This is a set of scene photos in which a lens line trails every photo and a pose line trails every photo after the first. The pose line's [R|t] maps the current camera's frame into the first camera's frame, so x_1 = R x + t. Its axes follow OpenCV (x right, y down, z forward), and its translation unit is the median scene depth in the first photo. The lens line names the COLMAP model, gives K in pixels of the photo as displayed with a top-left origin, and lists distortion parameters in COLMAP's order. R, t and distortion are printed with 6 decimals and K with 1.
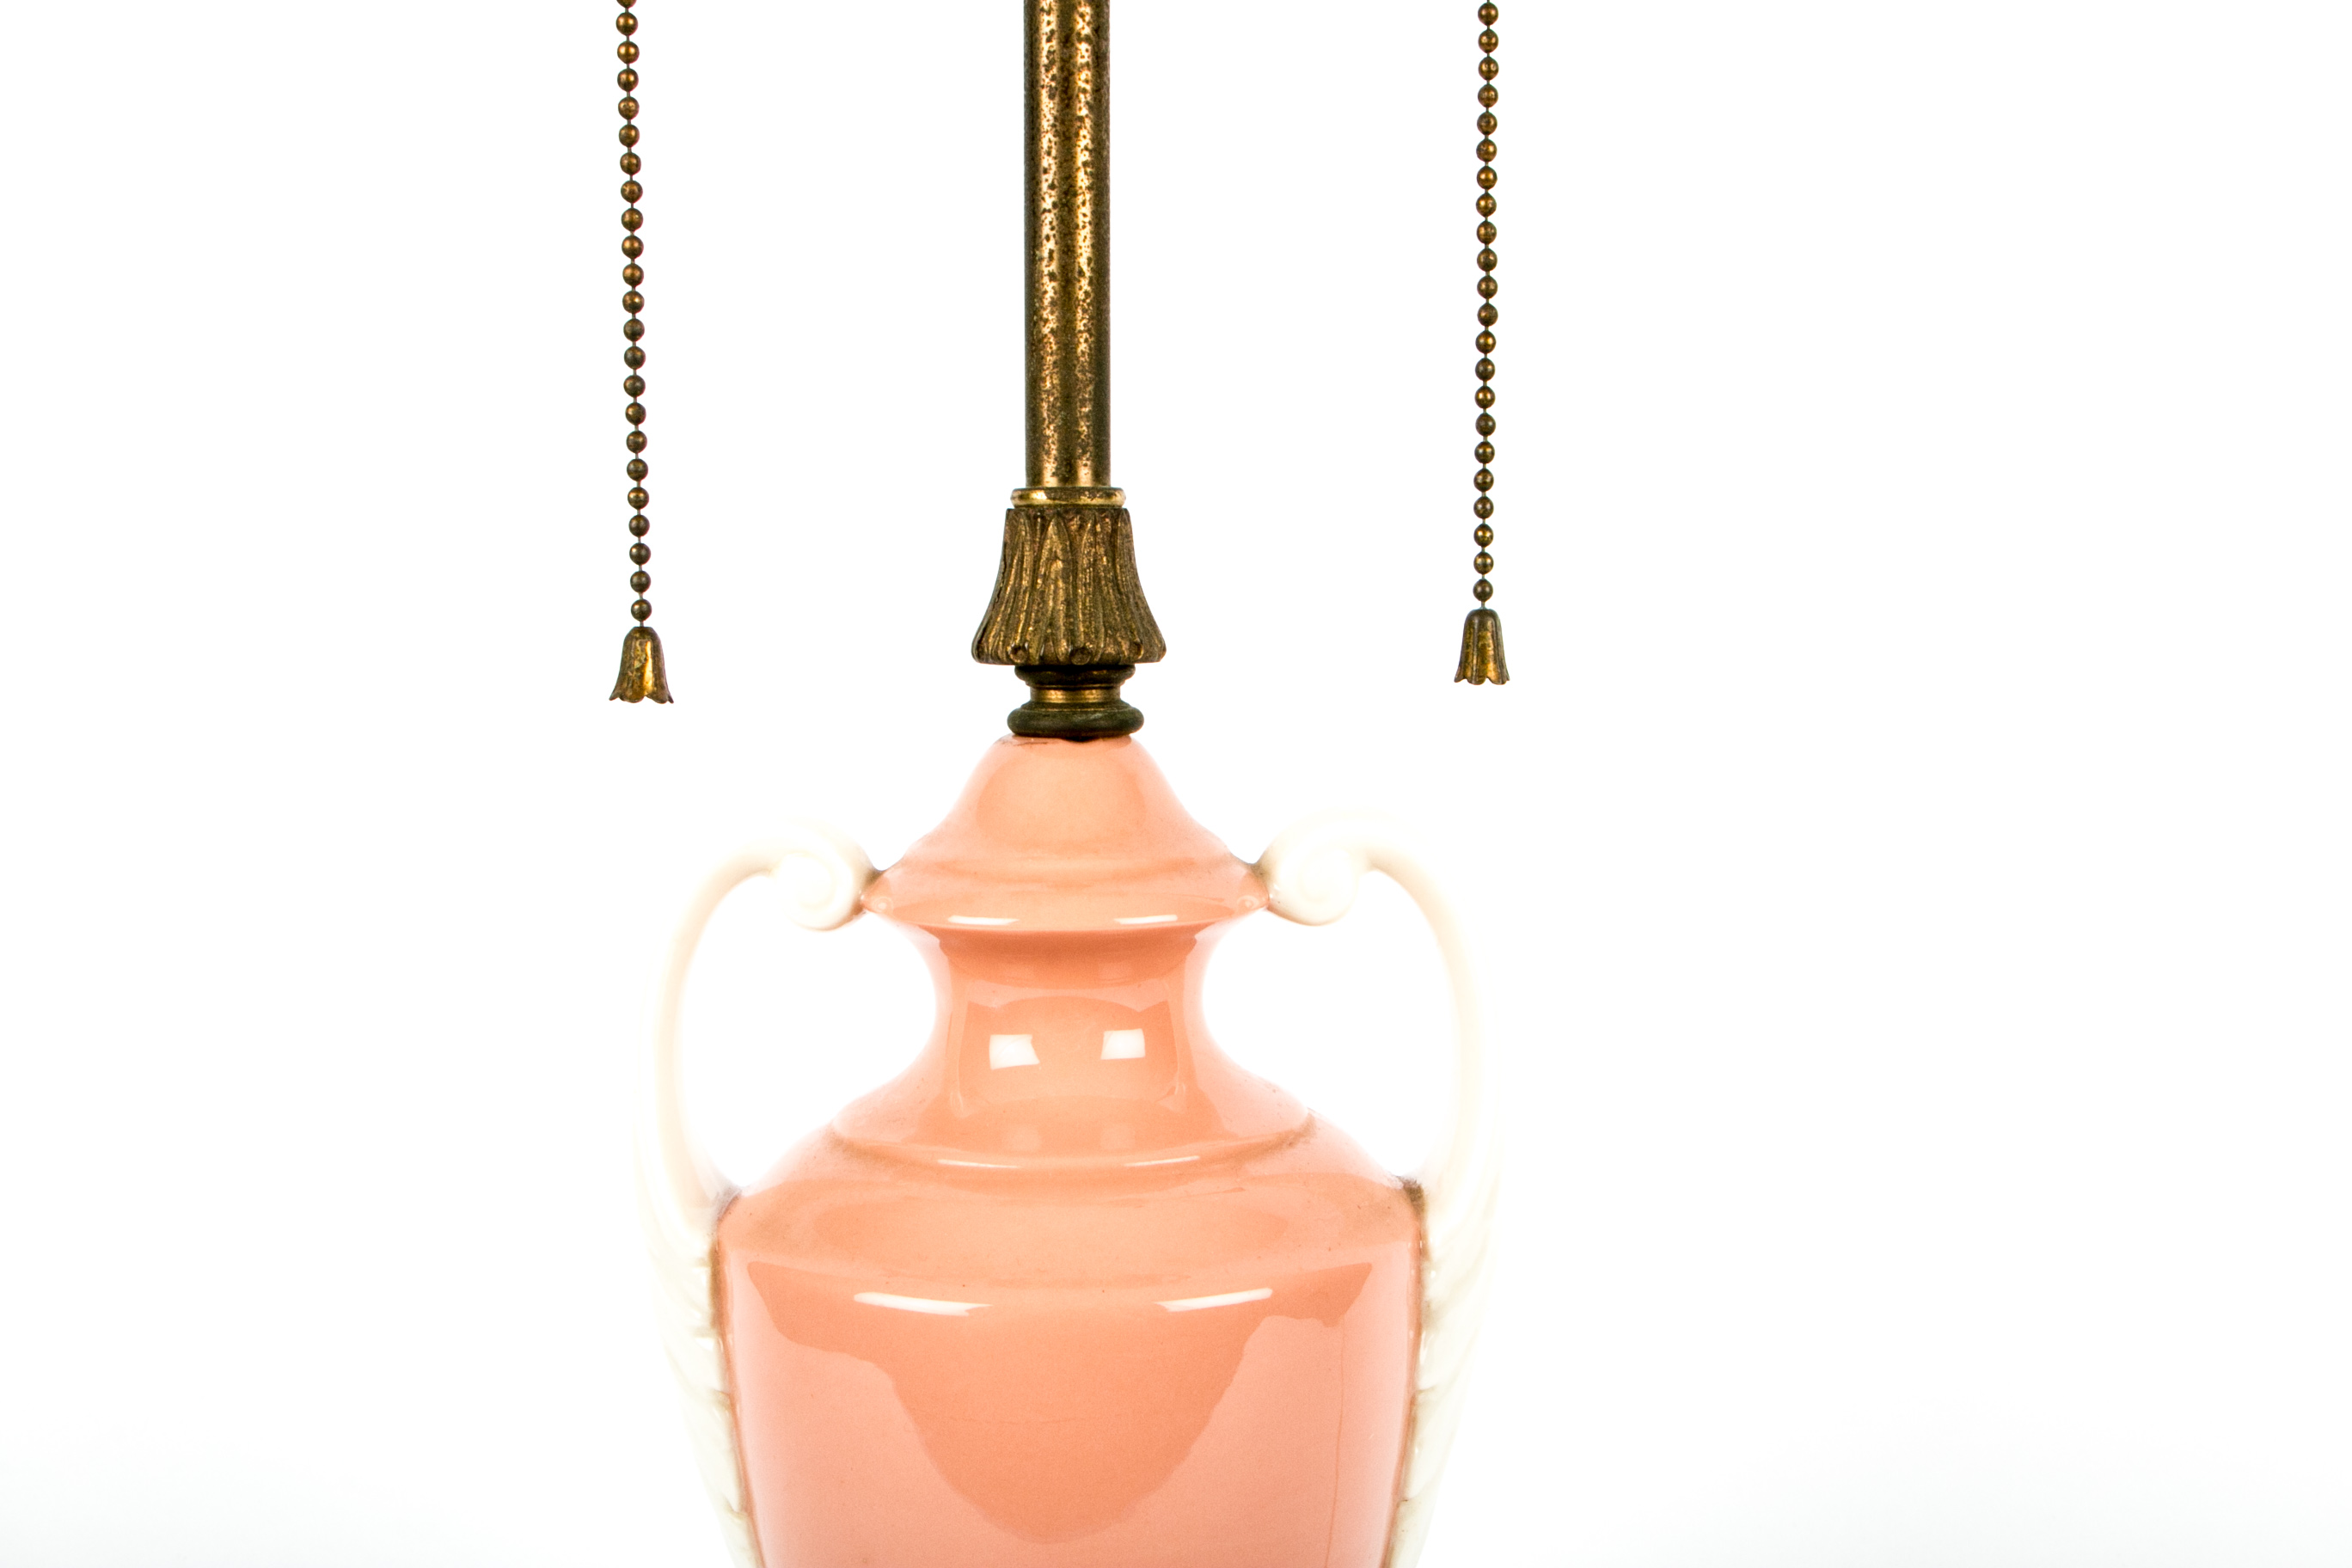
lens RADIAL K [[2872.7, 0, 1176.0], [0, 2872.7, 784.0], [0, 0, 1]] dist [-0.121473, -0.007510]
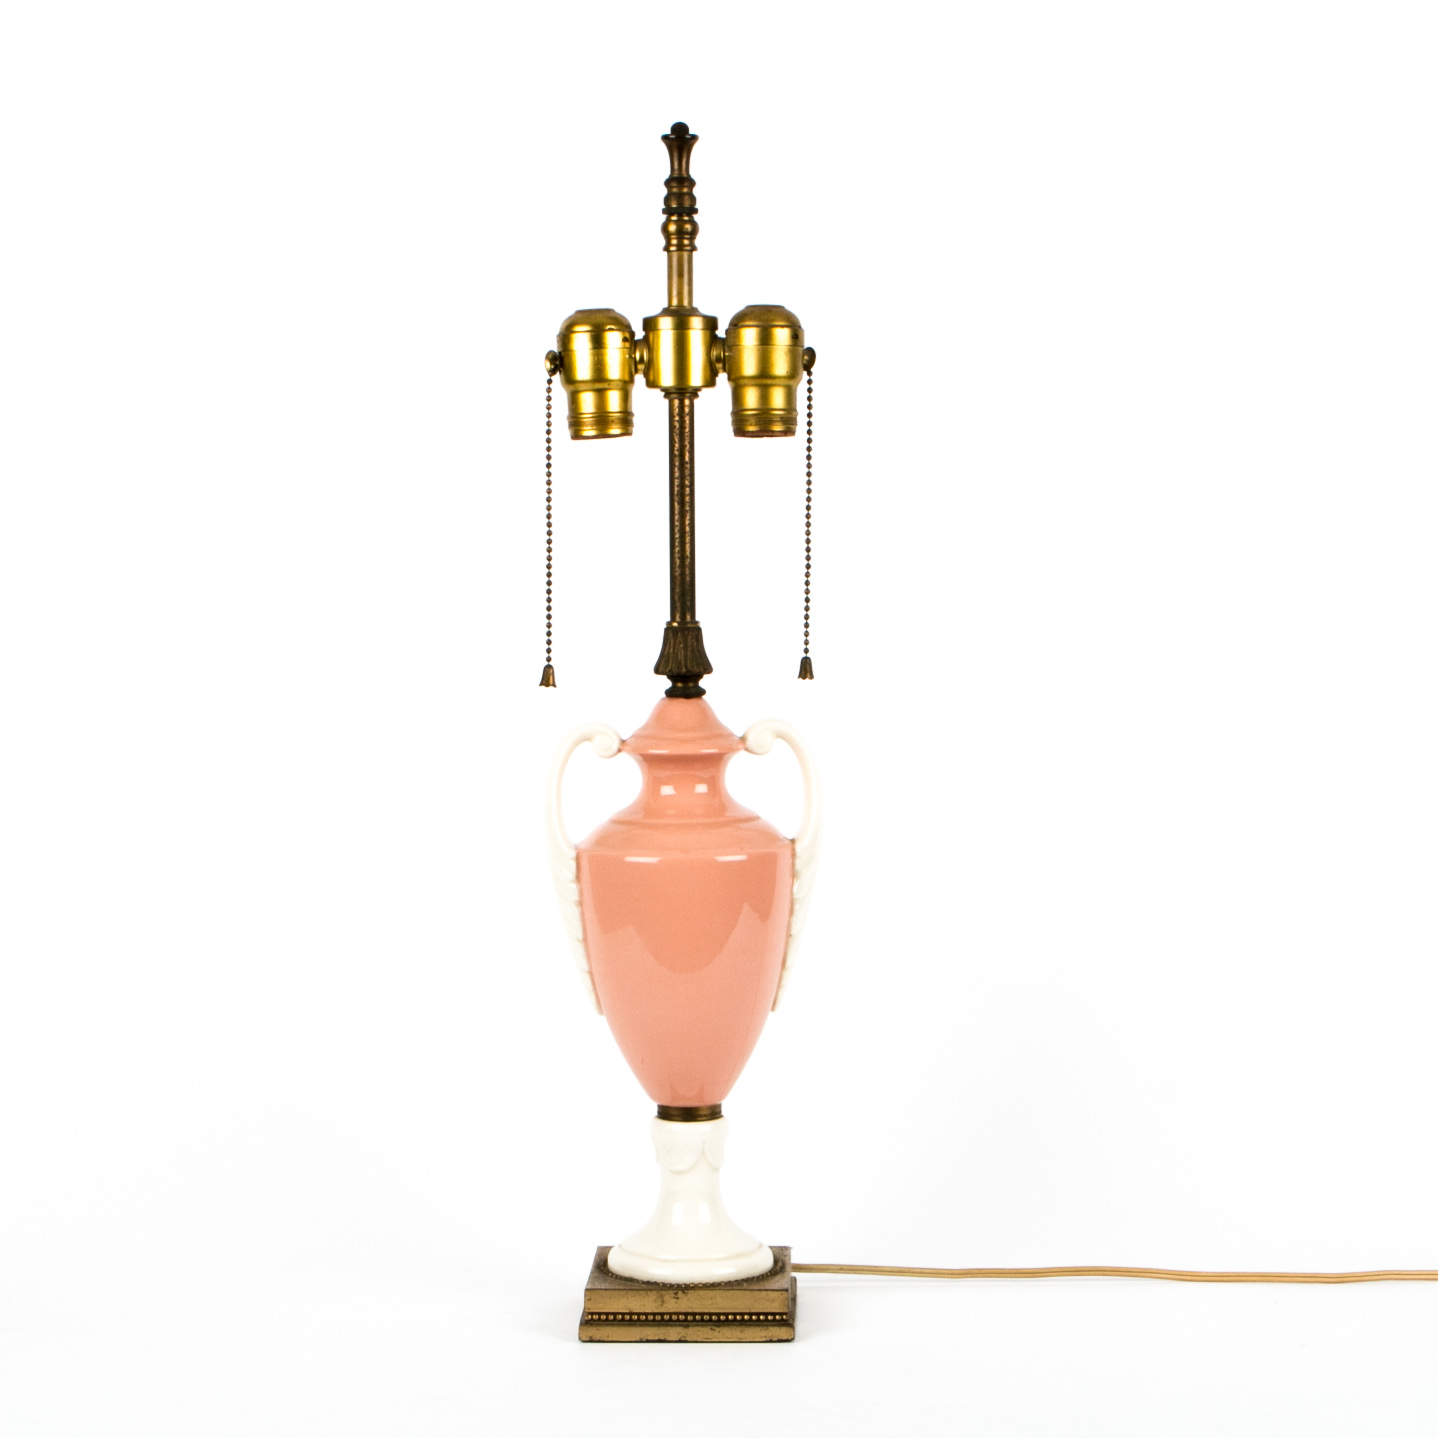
lens RADIAL K [[3679.9, 0, 719.0], [0, 3679.9, 719.0], [0, 0, 1]] dist [0.003811, 0.296126]
pose [[0.999372, -0.010317, 0.033910, -0.140857], [0.011228, 0.999578, -0.026780, 0.122170], [-0.033619, 0.027144, 0.999066, -3.213957]]
